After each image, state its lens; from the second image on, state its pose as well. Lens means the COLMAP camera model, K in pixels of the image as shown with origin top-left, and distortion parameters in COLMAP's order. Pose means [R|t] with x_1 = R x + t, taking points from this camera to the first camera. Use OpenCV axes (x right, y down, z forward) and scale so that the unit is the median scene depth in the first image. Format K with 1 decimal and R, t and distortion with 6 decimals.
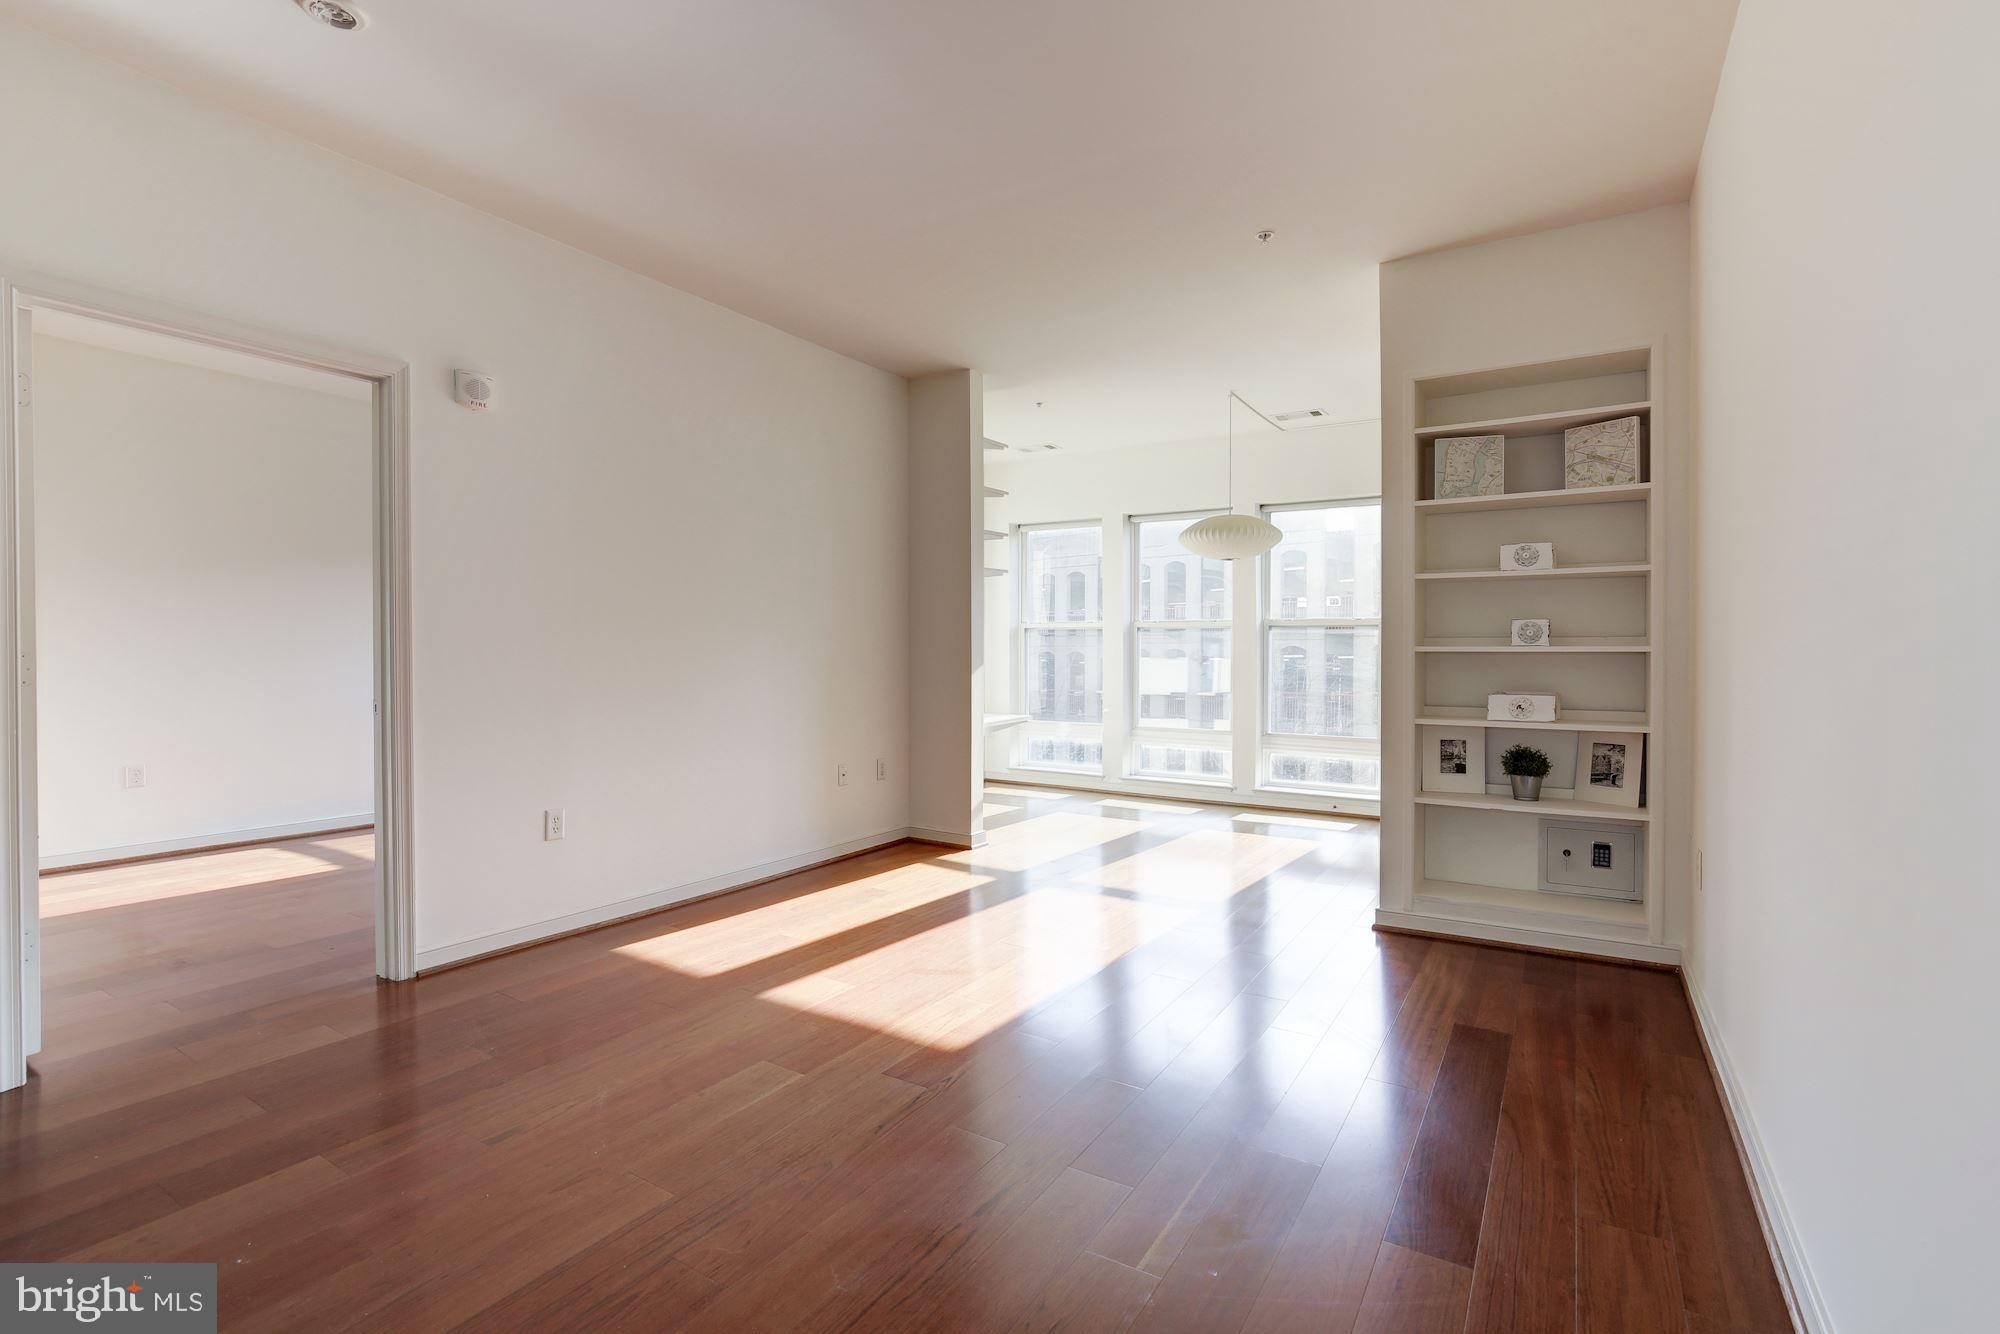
lens RADIAL K [[932.6, 0, 1012.9], [0, 932.6, 666.1], [0, 0, 1]] dist [0.001295, 0.000137]
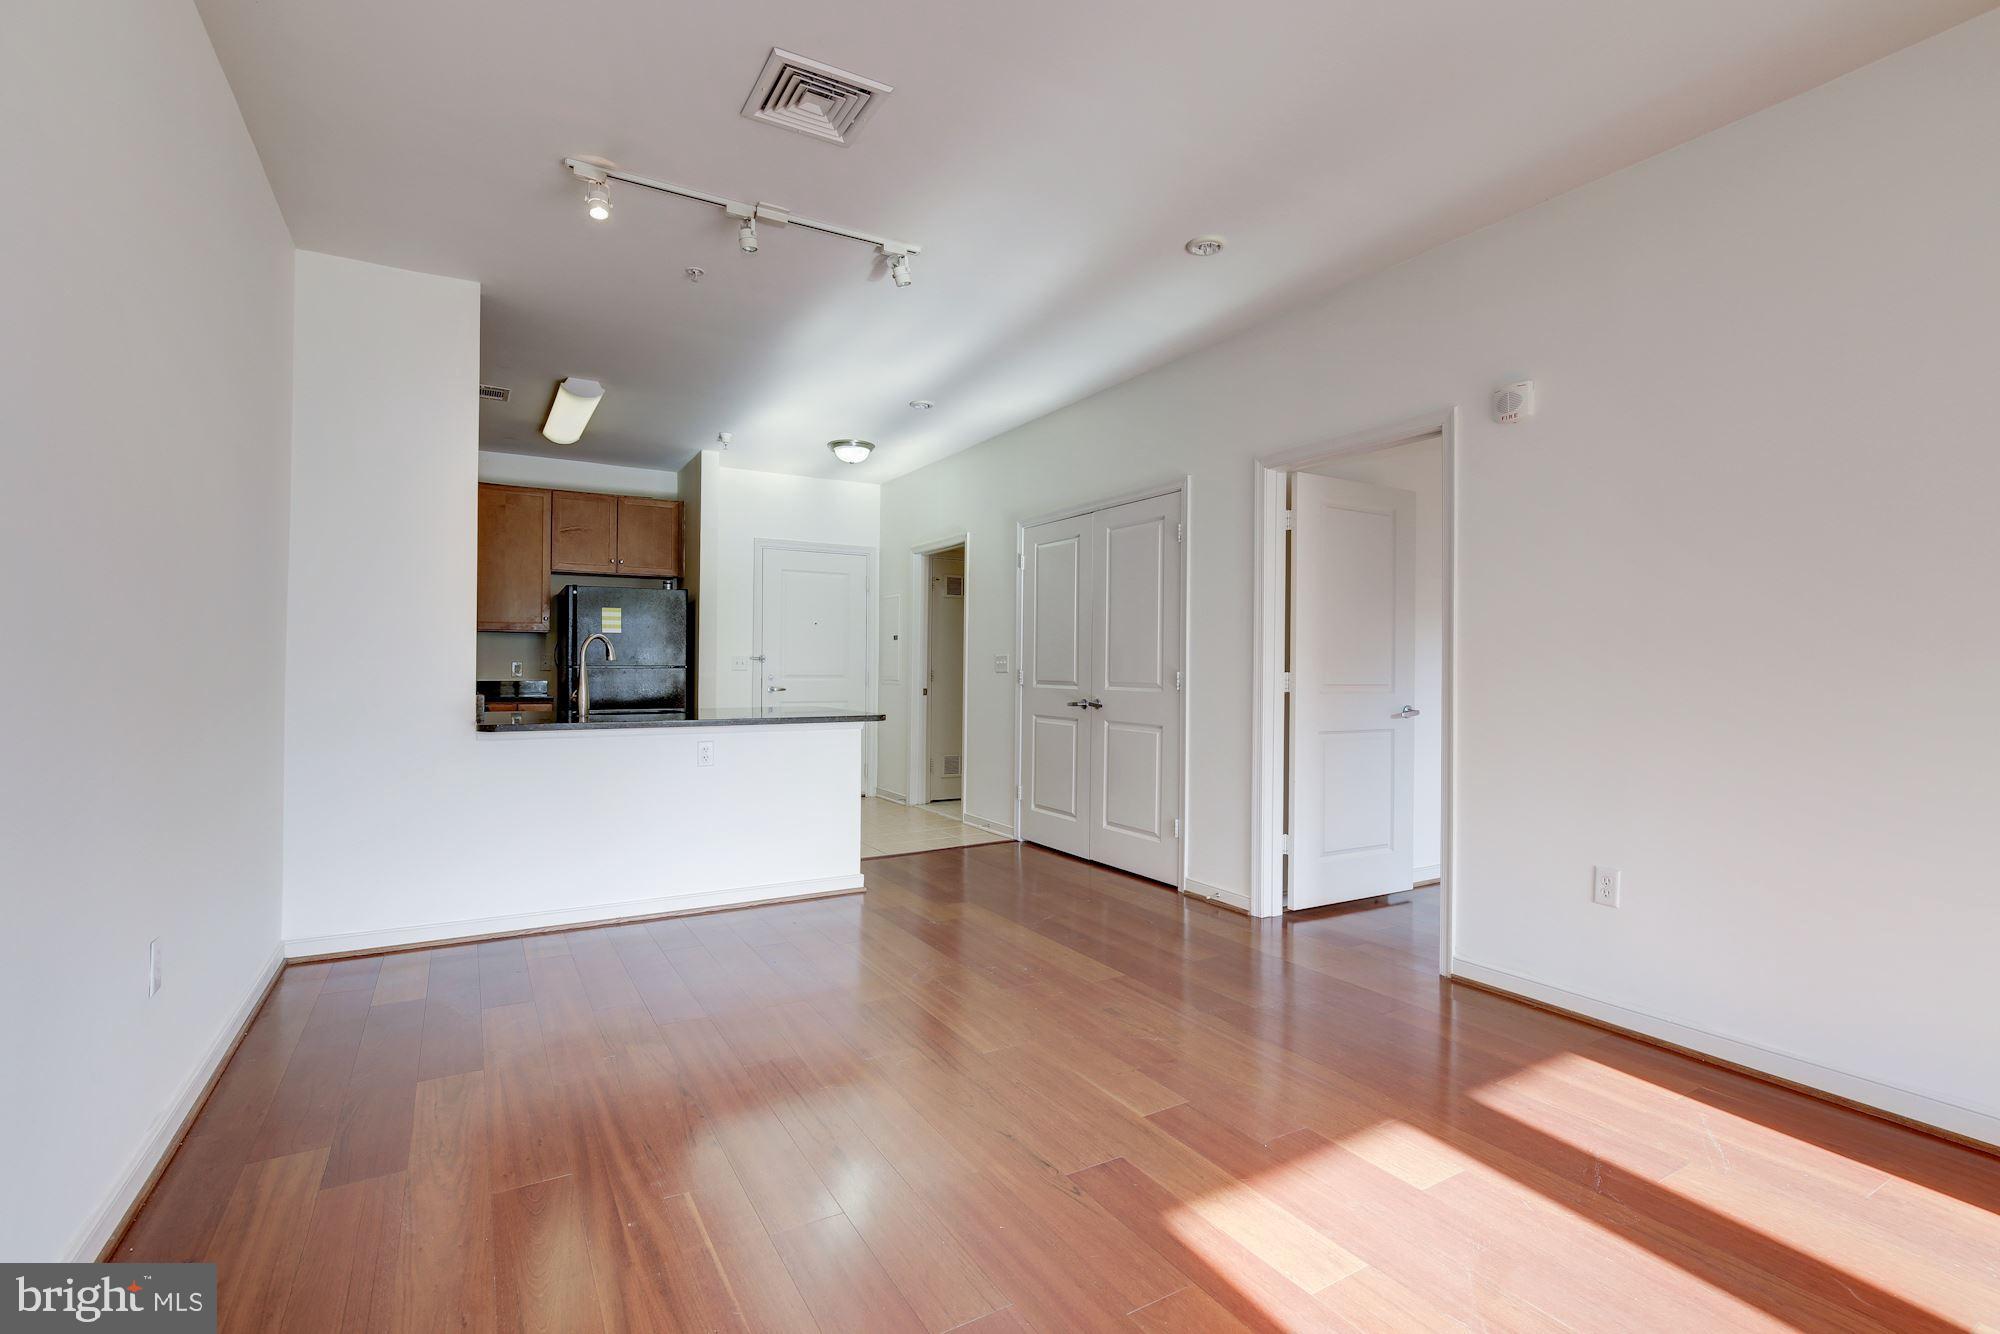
lens RADIAL K [[932.6, 0, 1012.9], [0, 932.6, 666.1], [0, 0, 1]] dist [0.001295, 0.000137]
pose [[-0.471434, -0.010369, -0.881841, 0.500106], [-0.021785, 0.999763, -0.000109, -0.011548], [0.881632, 0.019159, -0.471548, 0.977705]]
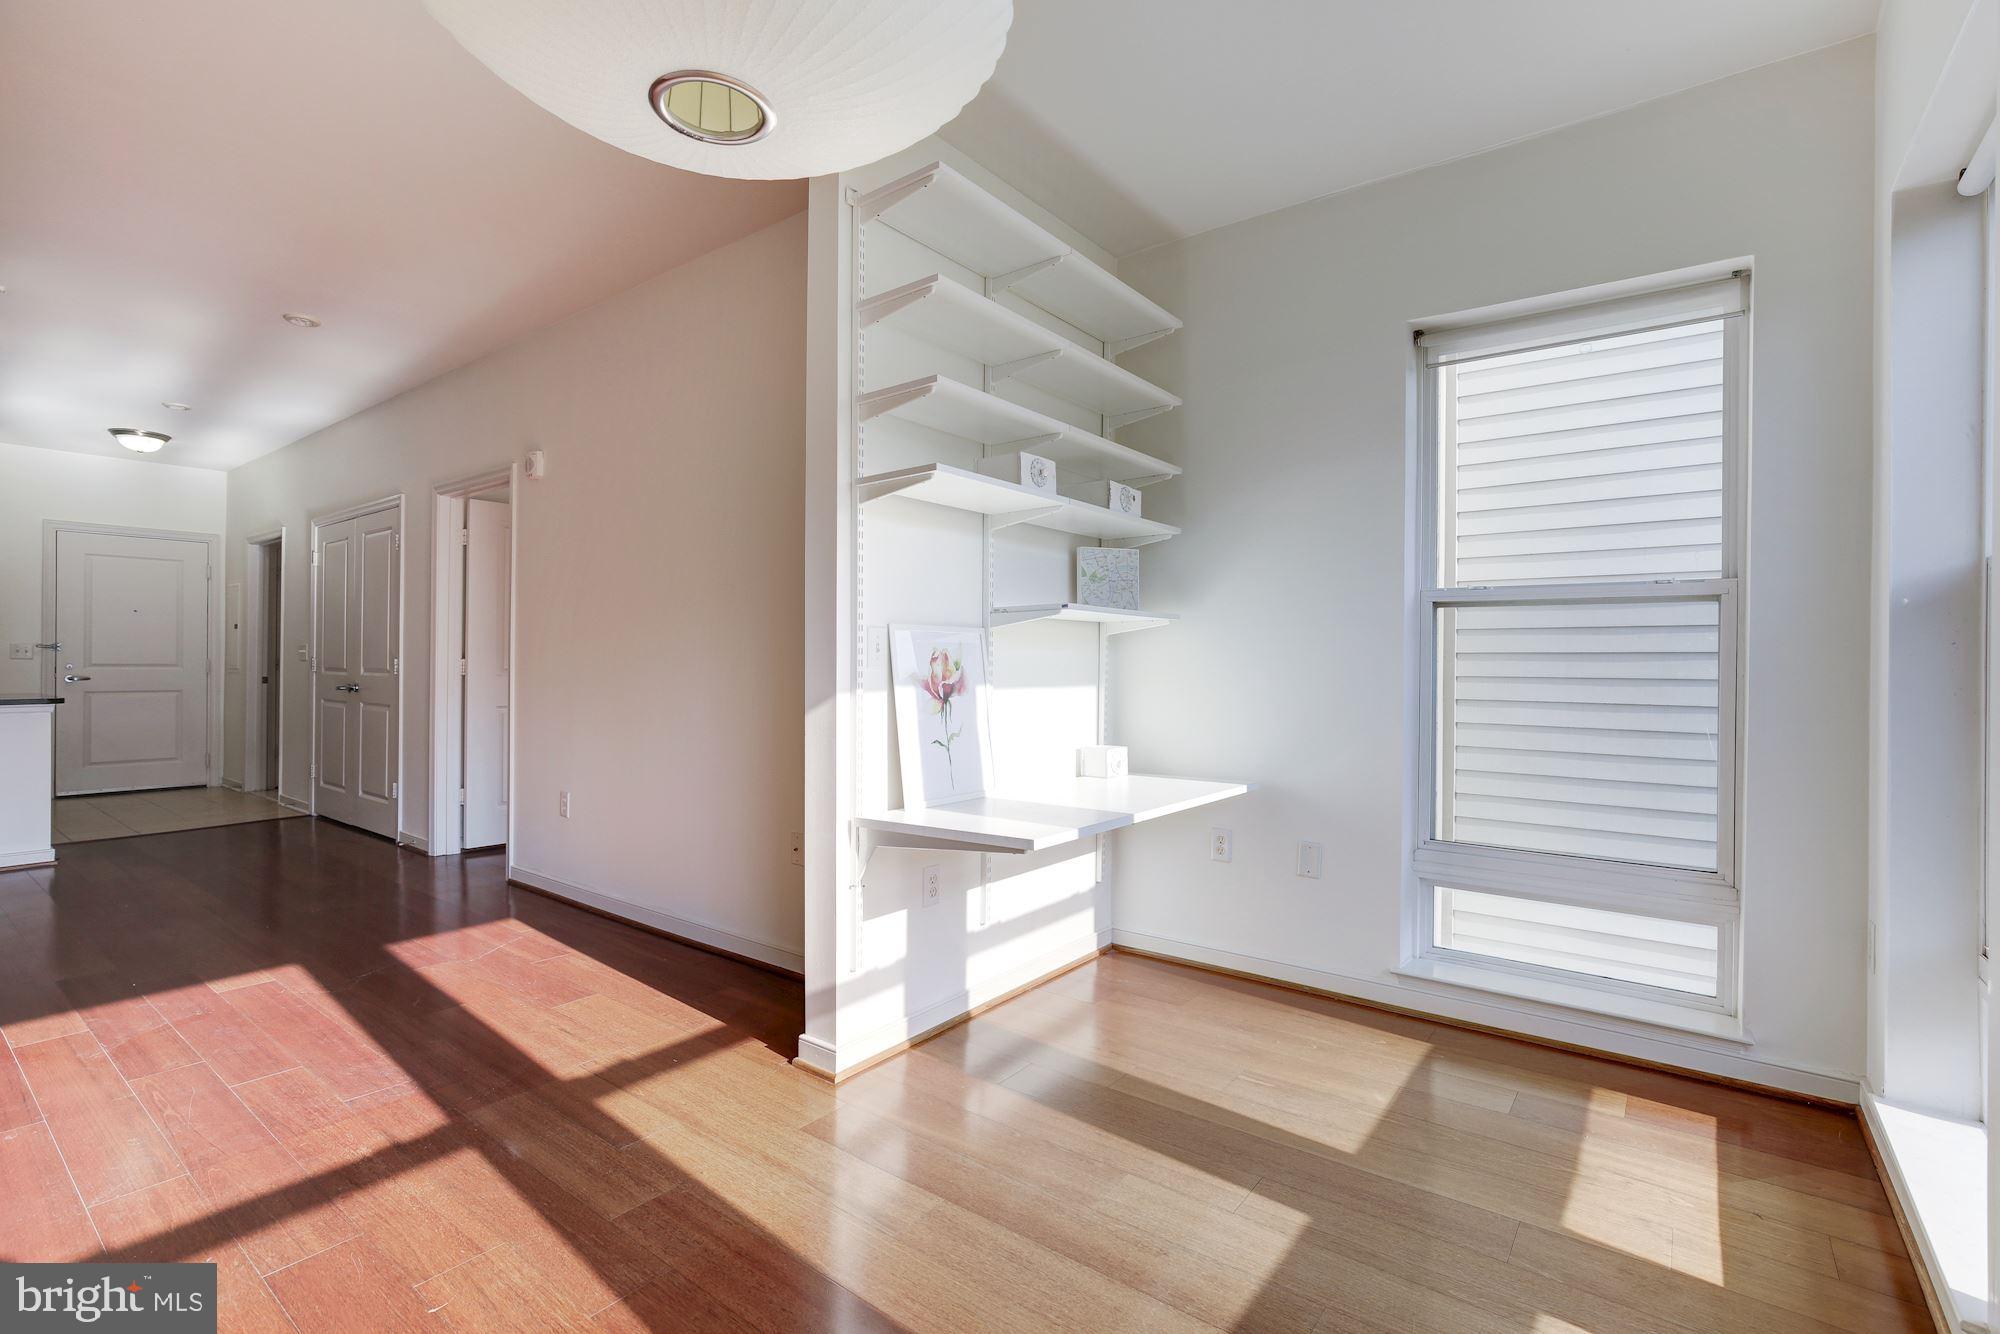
lens RADIAL K [[922.6, 0, 950.8], [0, 922.6, 667.5], [0, 0, 1]] dist [-0.000341, 0.000086]
pose [[-0.131743, 0.002473, -0.991281, 0.658520], [-0.020411, 0.999778, 0.005207, -0.023034], [0.991074, 0.020919, -0.131663, 1.795803]]
